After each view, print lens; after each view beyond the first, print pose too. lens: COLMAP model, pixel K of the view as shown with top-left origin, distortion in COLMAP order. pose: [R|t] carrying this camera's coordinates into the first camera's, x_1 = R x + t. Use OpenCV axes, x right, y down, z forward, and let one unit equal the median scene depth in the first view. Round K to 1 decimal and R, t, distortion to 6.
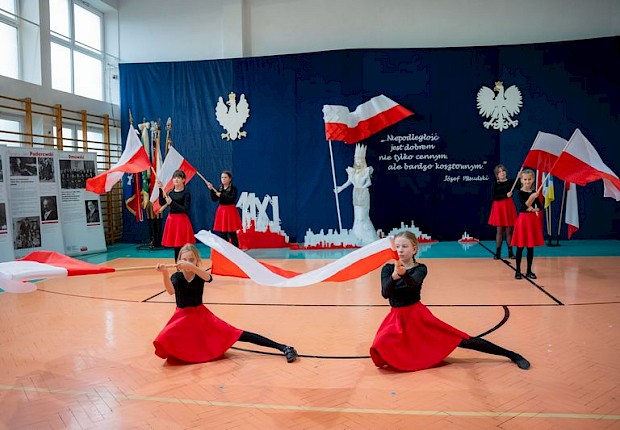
lens RADIAL K [[535.0, 0, 310.0], [0, 535.0, 215.0], [0, 0, 1]] dist [-0.204415, 0.193799]
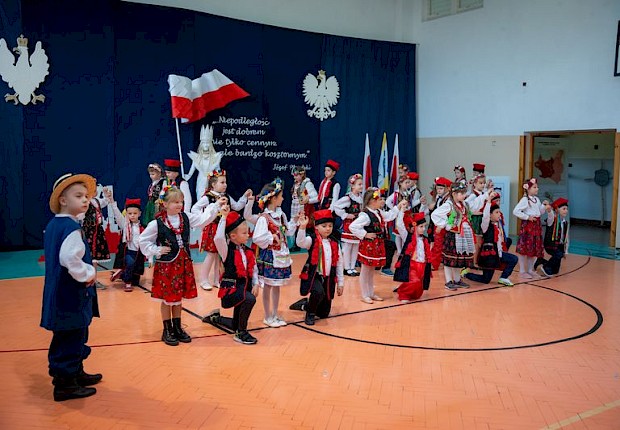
lens RADIAL K [[611.3, 0, 310.0], [0, 611.3, 215.0], [0, 0, 1]] dist [-0.154466, 0.307784]
pose [[0.724673, -0.026437, 0.688585, -0.446979], [0.016362, 0.999642, 0.021160, -0.005695], [-0.688898, -0.004067, 0.724847, 0.167350]]
